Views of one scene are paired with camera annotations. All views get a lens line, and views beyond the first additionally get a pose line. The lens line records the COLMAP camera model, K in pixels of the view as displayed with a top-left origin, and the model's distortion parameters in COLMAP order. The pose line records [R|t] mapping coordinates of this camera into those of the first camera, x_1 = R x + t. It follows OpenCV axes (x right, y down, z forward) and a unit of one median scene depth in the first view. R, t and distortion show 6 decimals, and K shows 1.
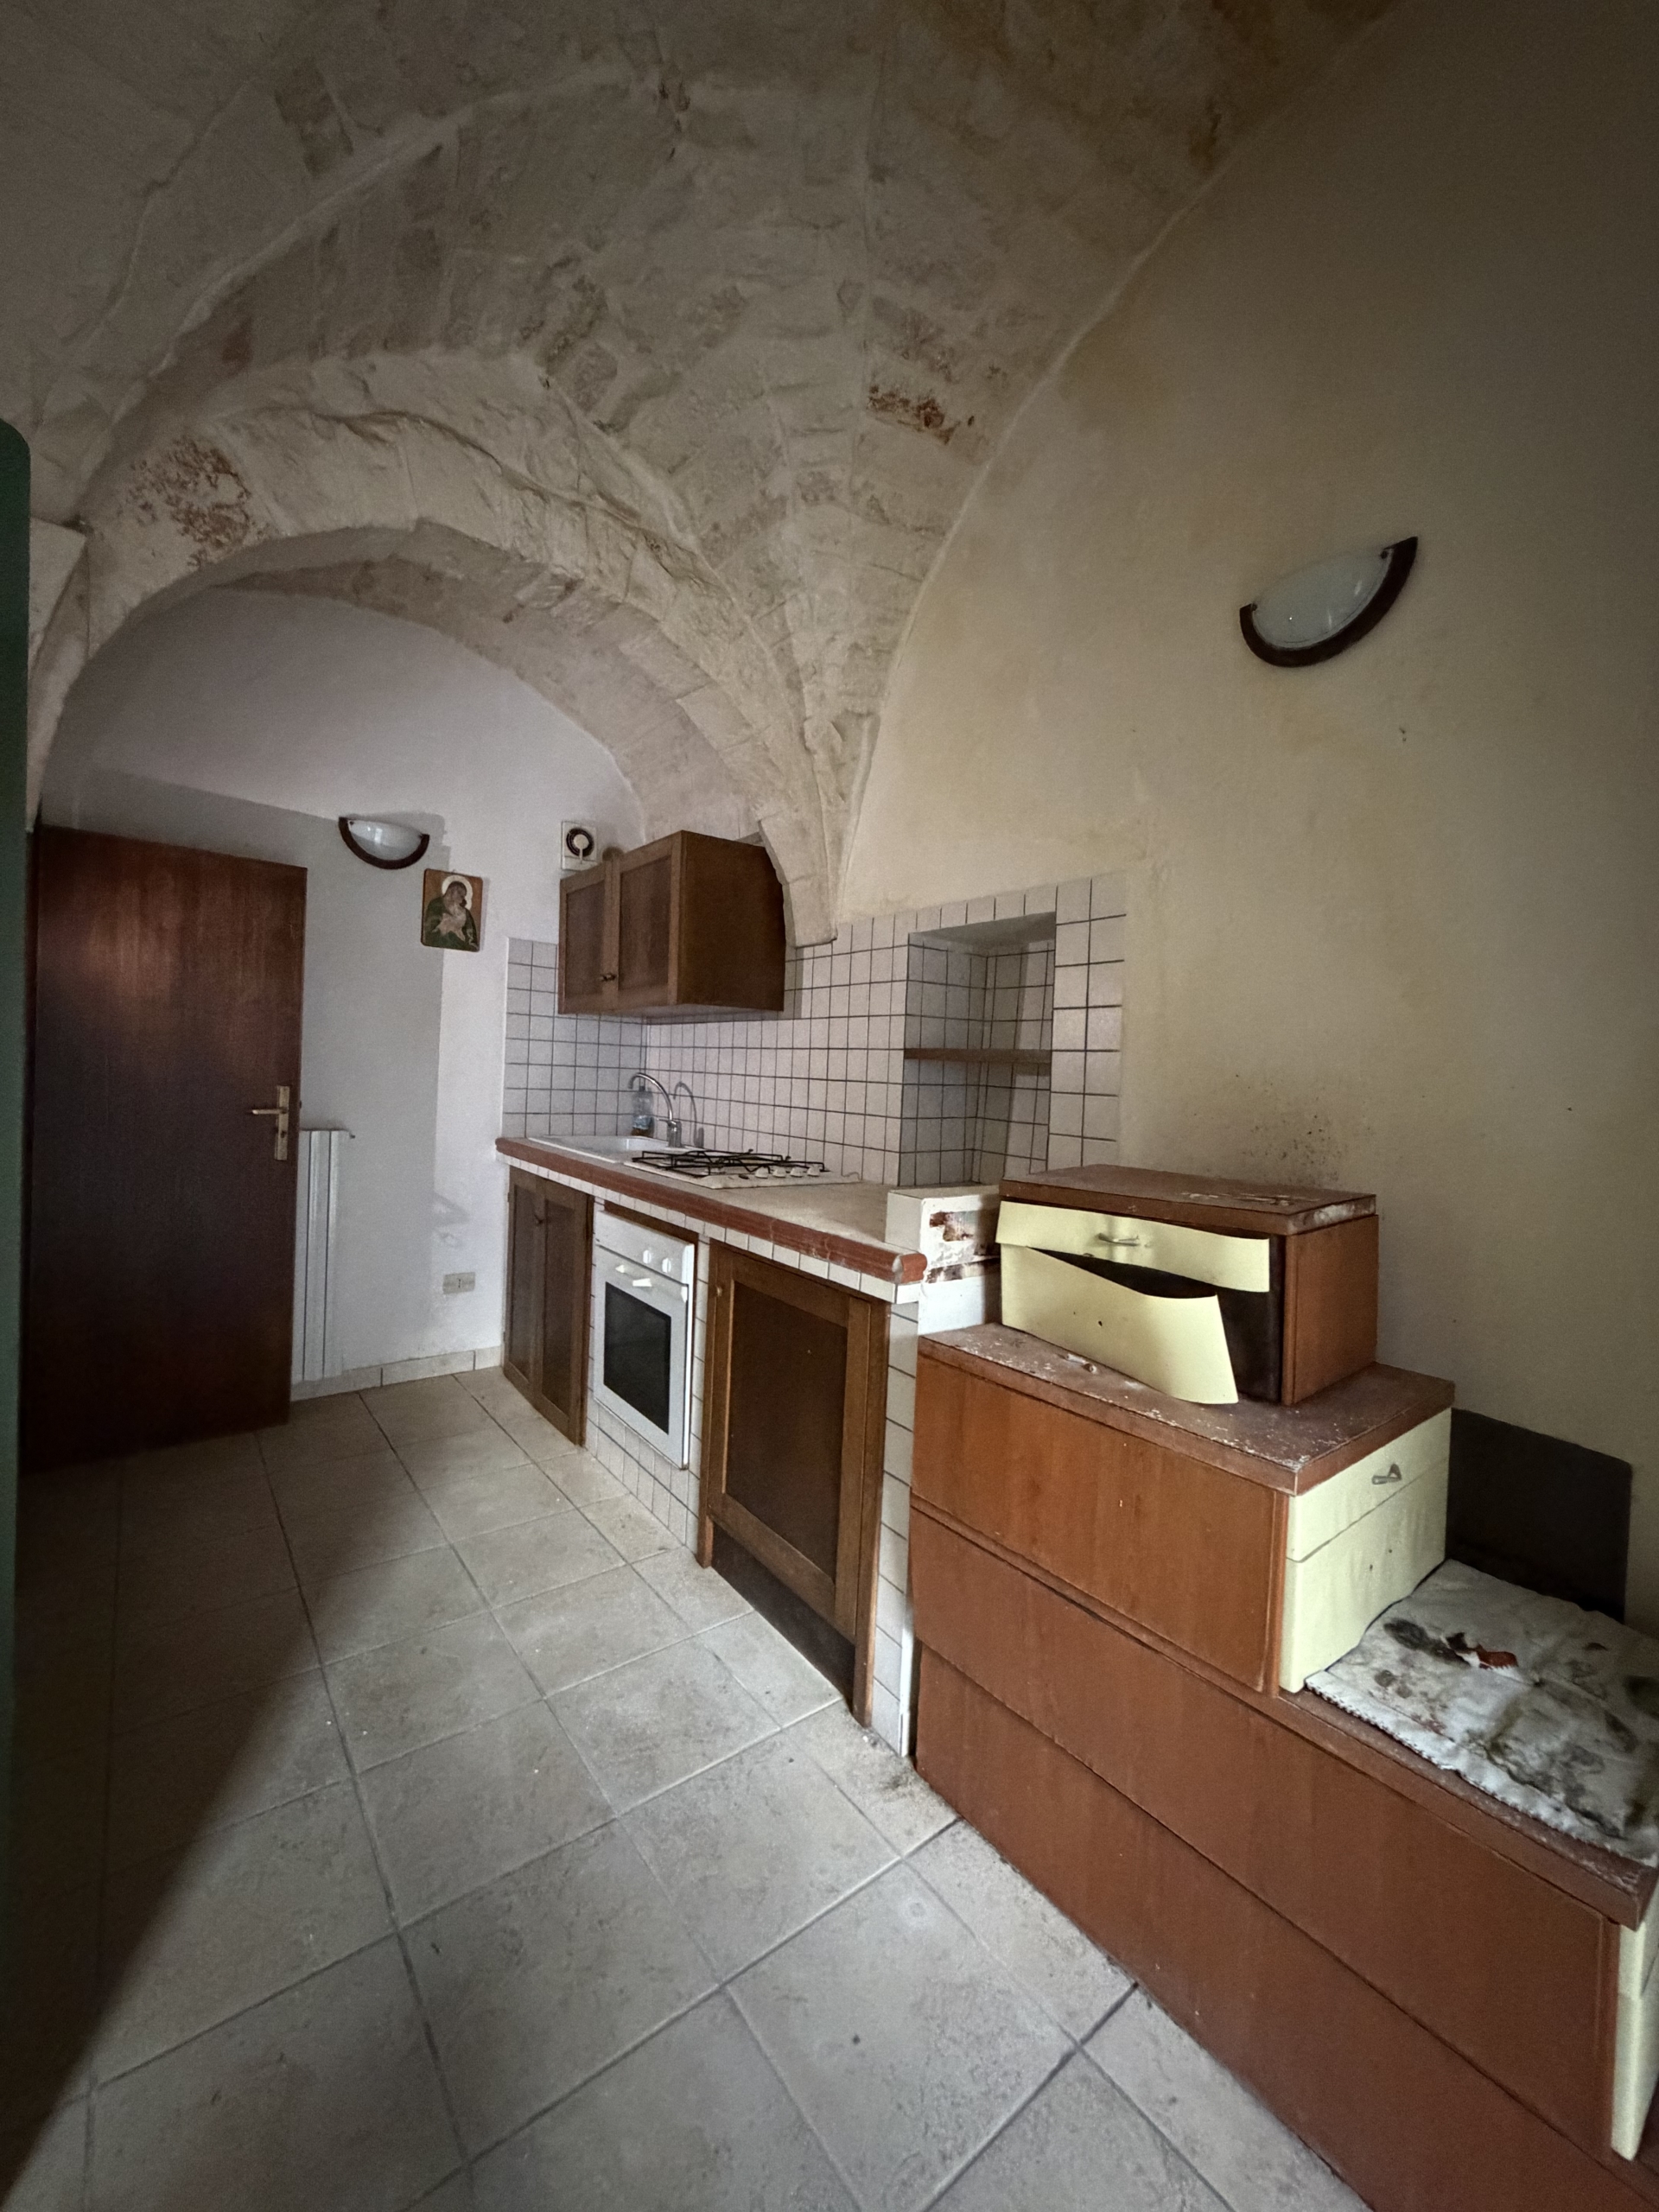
lens RADIAL K [[880.6, 0, 830.3], [0, 880.6, 1095.3], [0, 0, 1]] dist [0.000503, -0.000185]
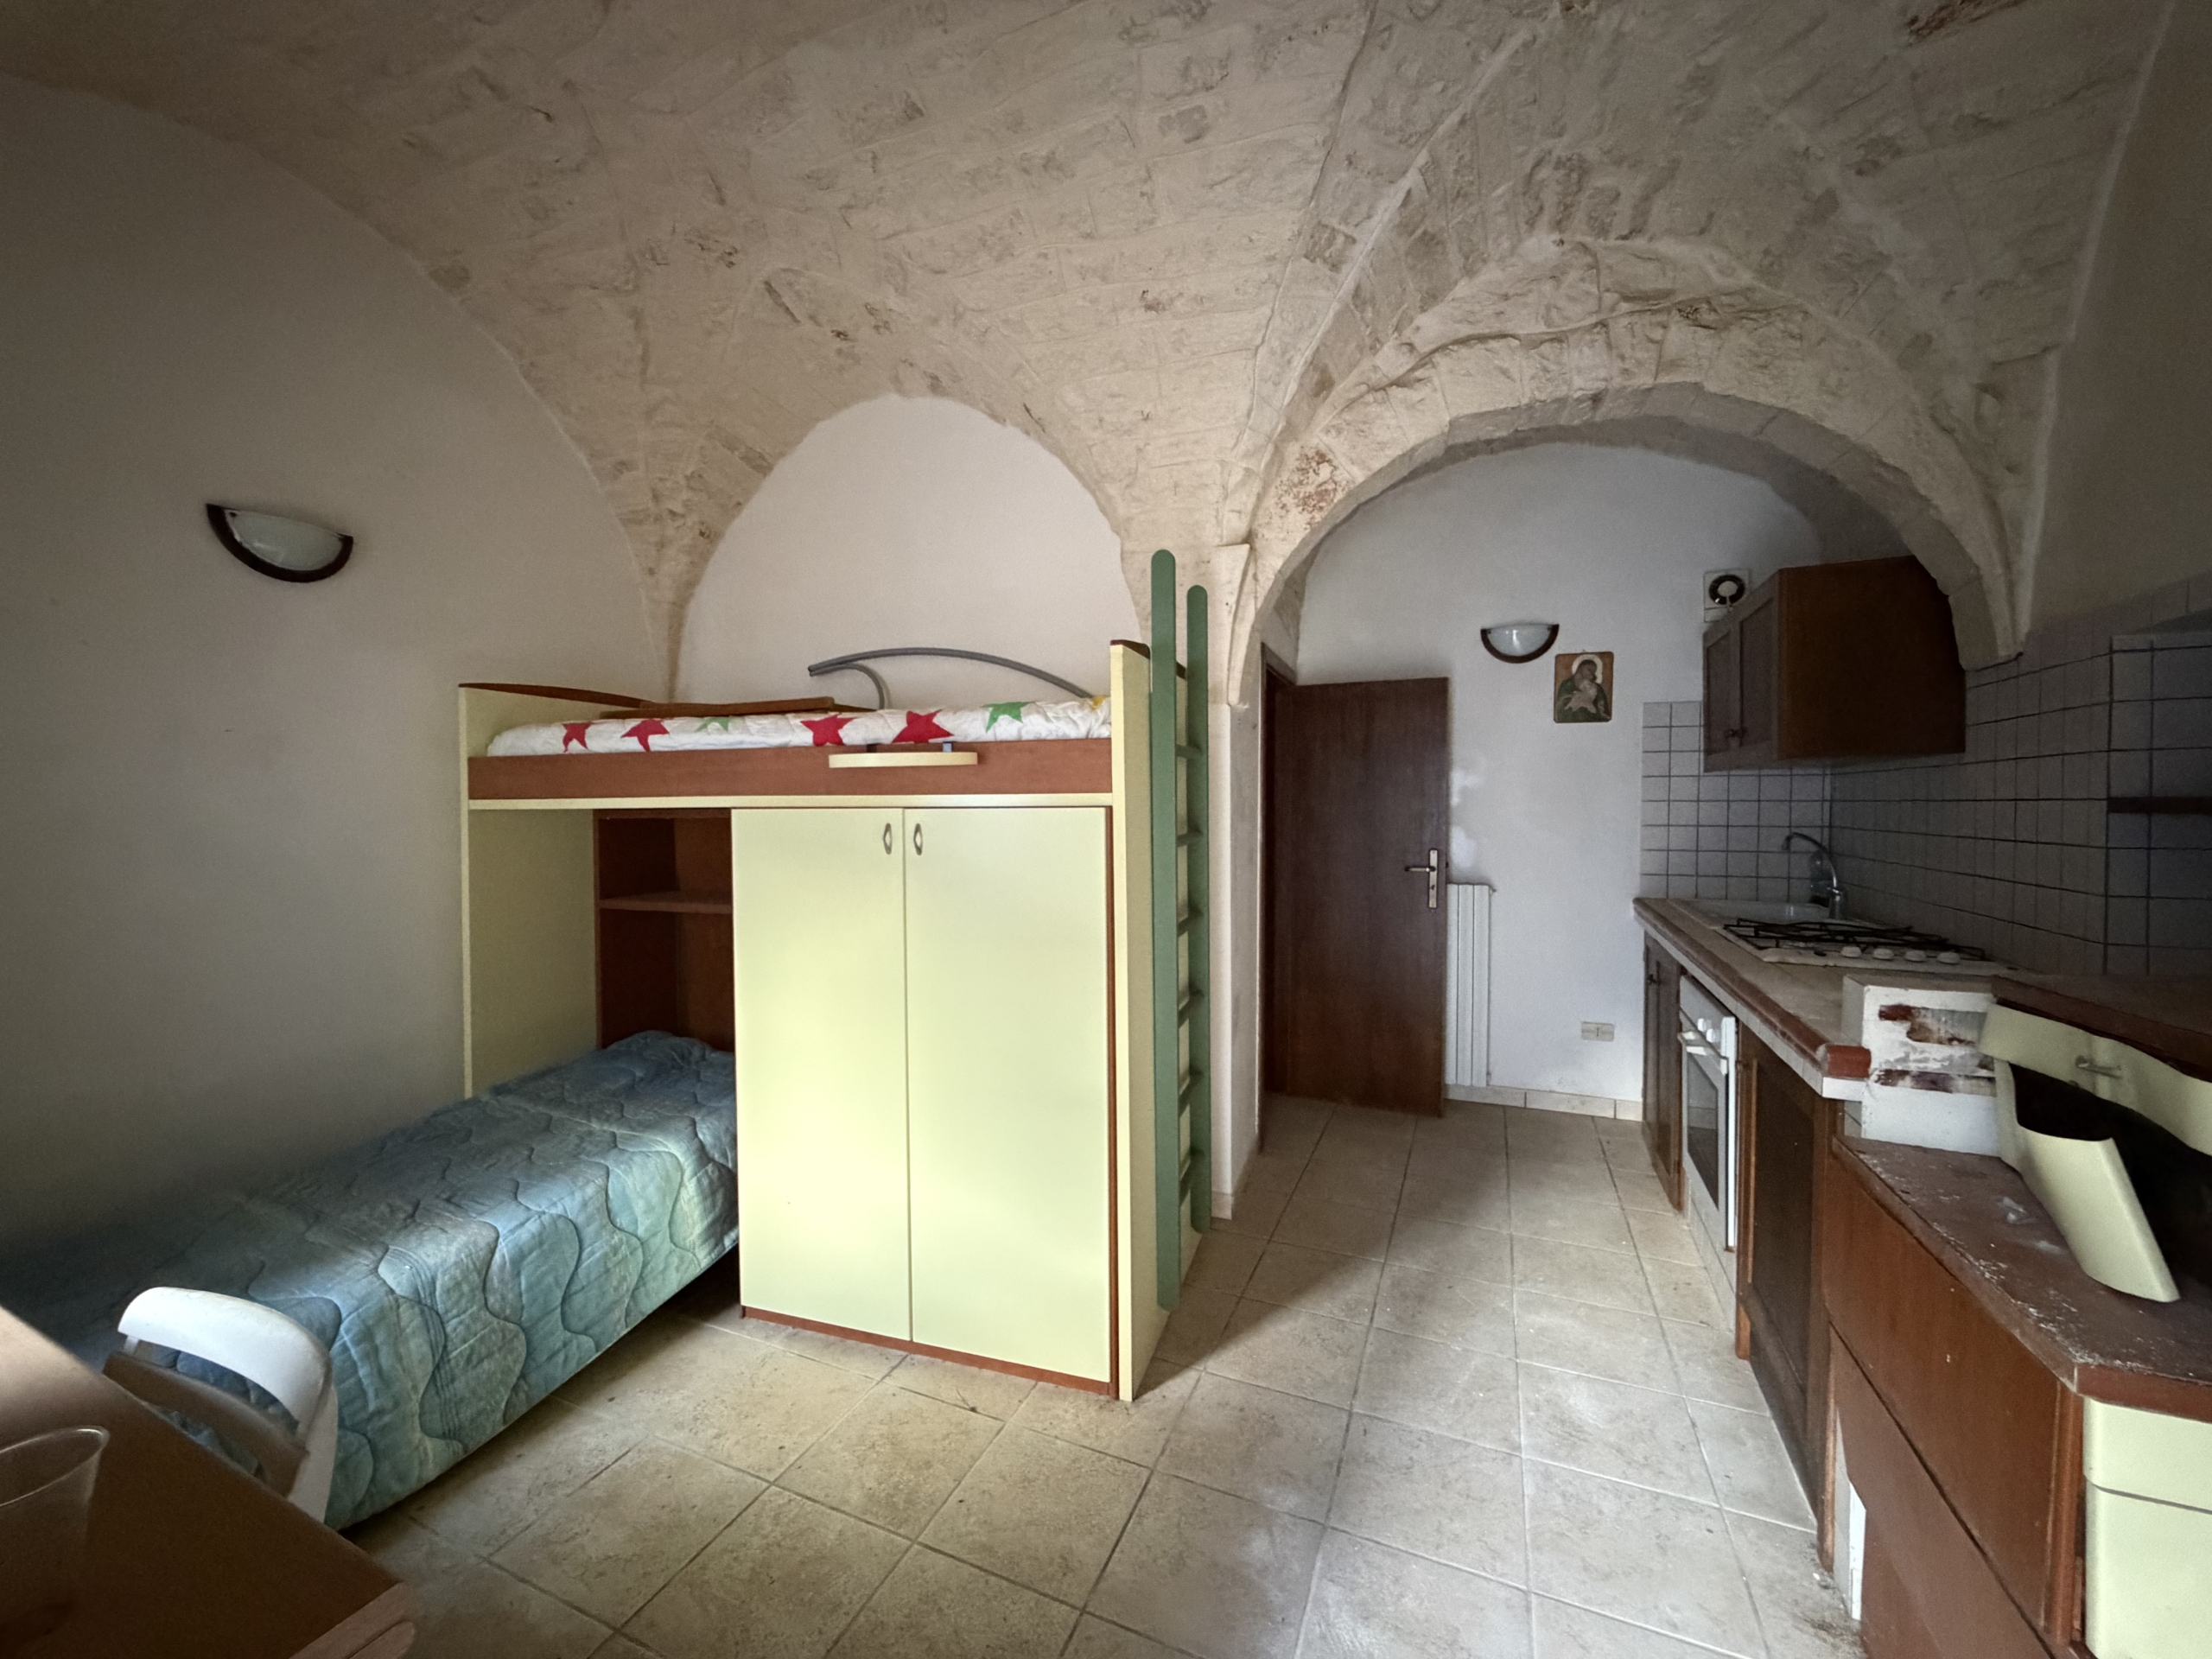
lens RADIAL K [[880.6, 0, 1097.0], [0, 880.6, 829.0], [0, 0, 1]] dist [0.000503, -0.000185]
pose [[0.469995, -0.021471, -0.882408, 0.363708], [0.000784, 0.999714, -0.023908, -0.012527], [0.882669, 0.010544, 0.469877, -0.063267]]
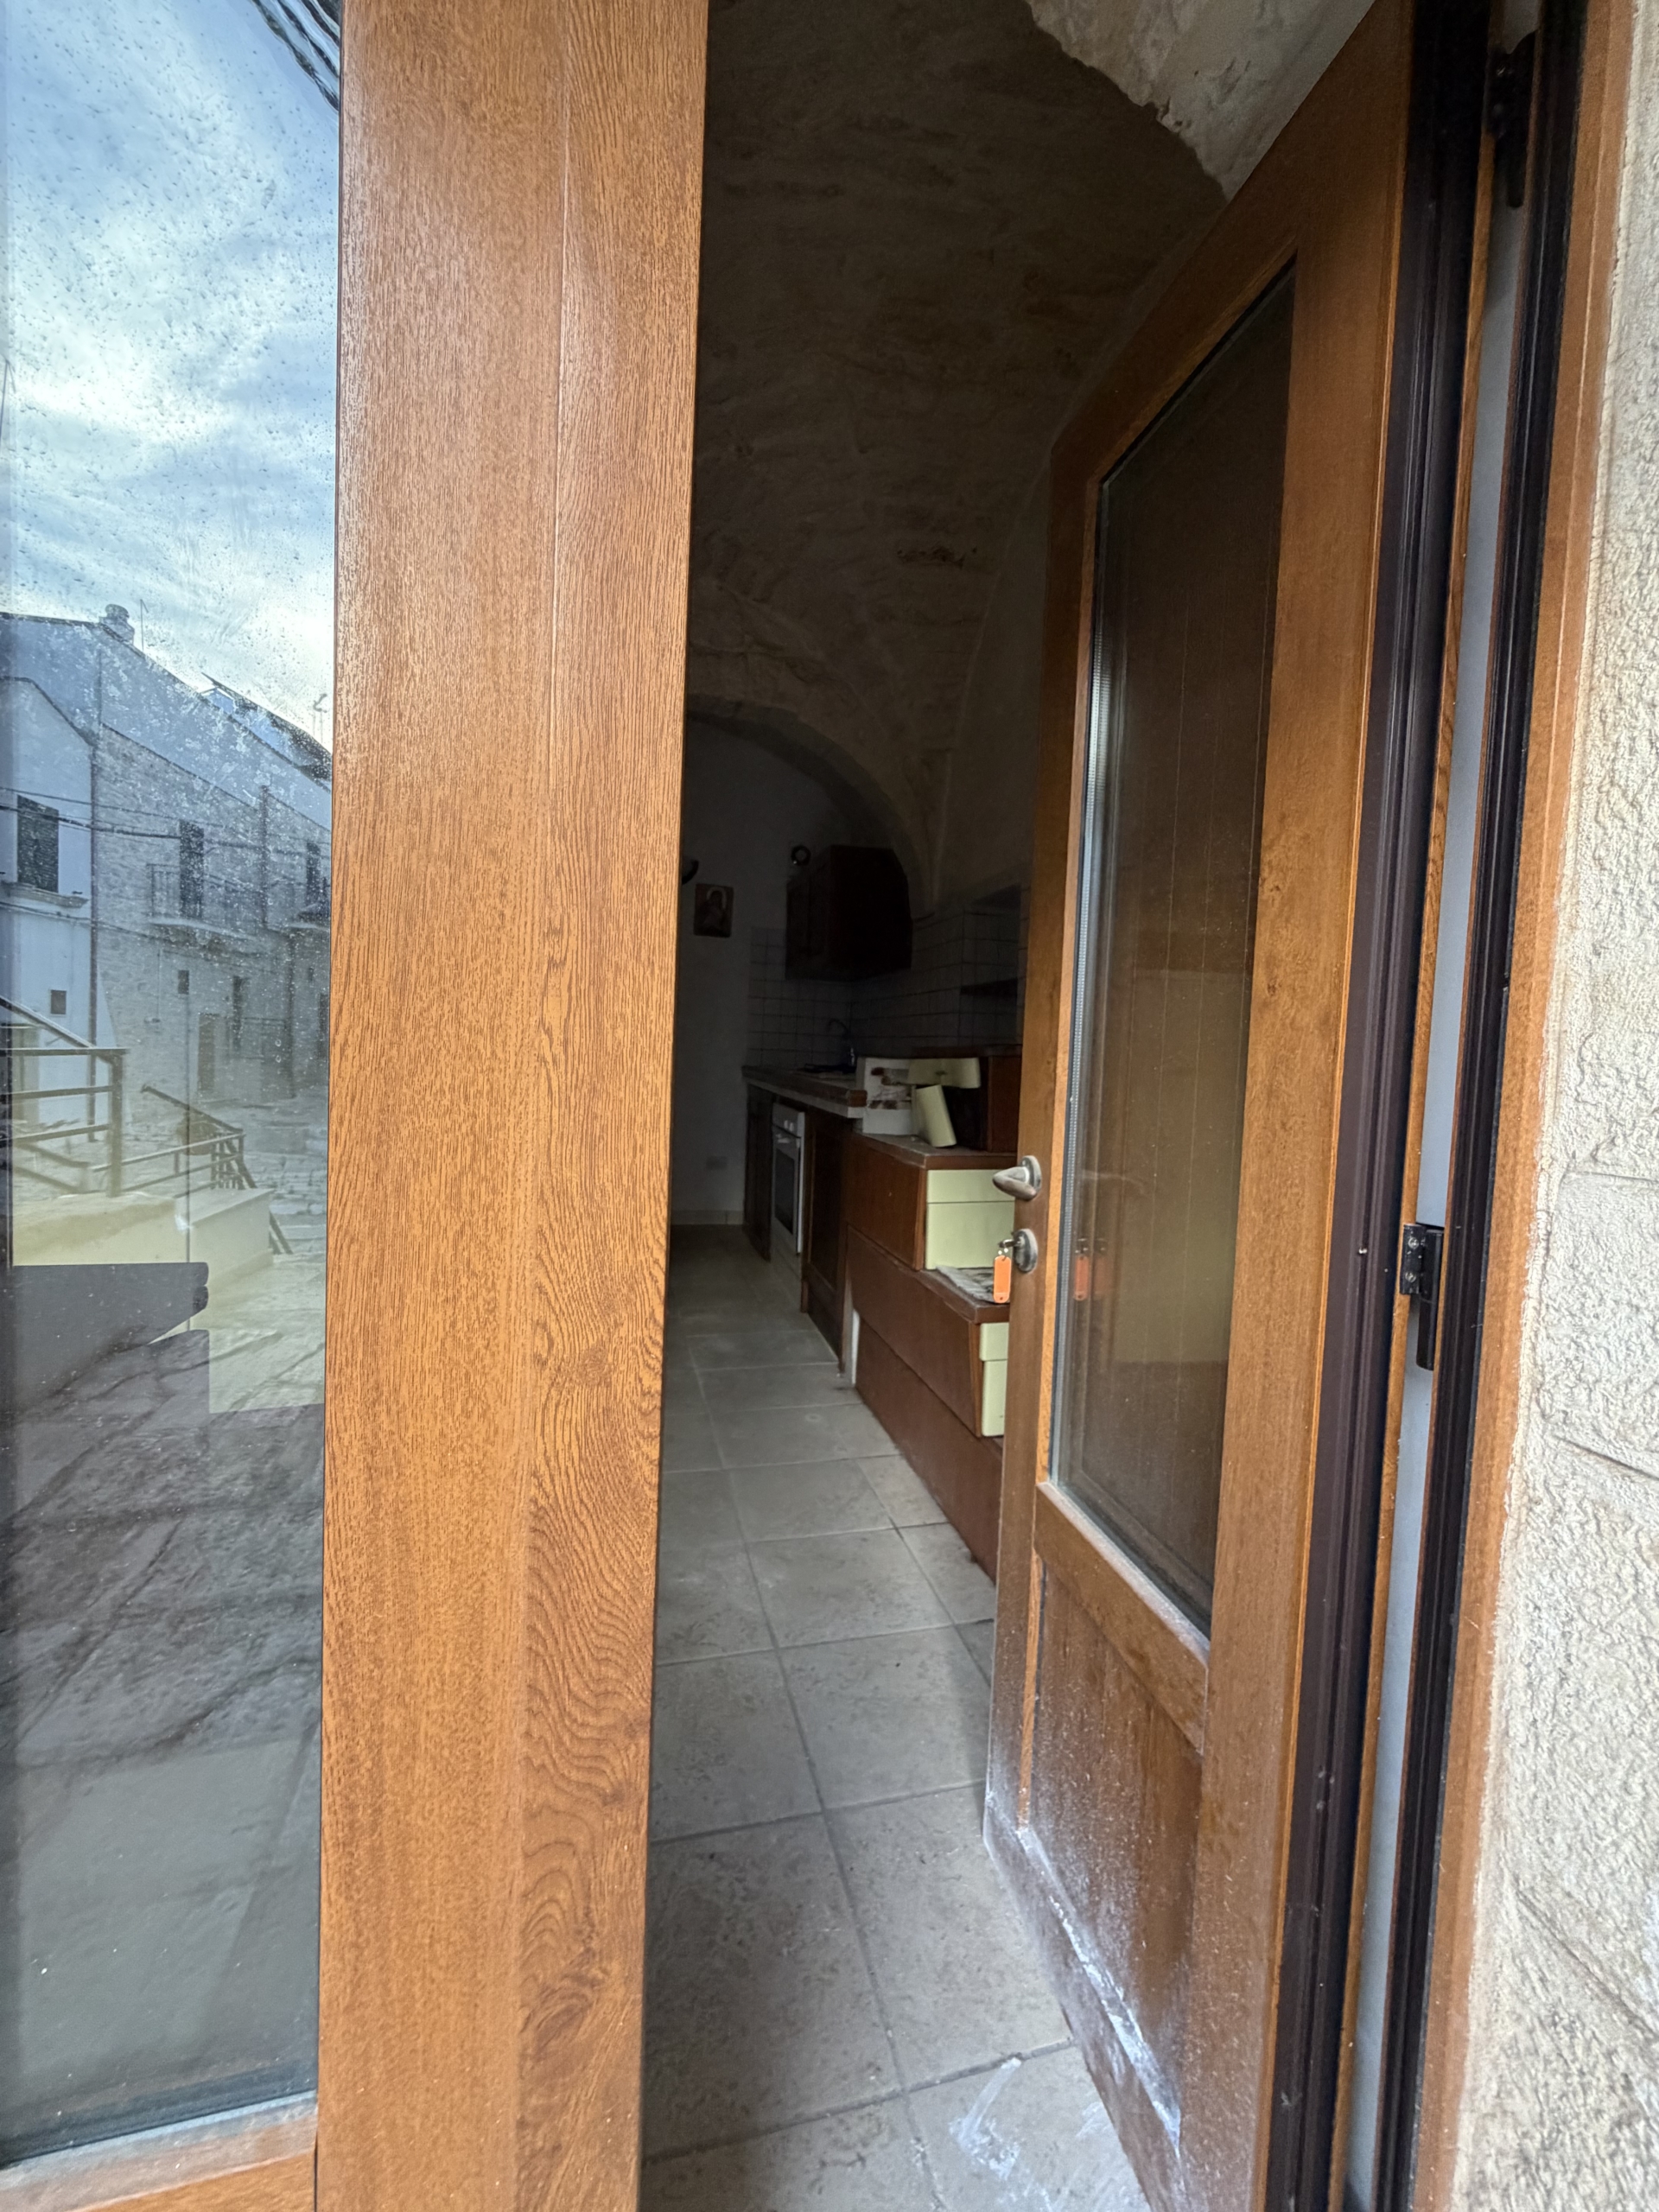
lens RADIAL K [[880.6, 0, 830.3], [0, 880.6, 1095.3], [0, 0, 1]] dist [0.000503, -0.000185]
pose [[0.919678, 0.016571, -0.392324, 0.497863], [-0.011935, 0.999827, 0.014252, 0.114826], [0.392493, -0.008425, 0.919717, -0.424193]]
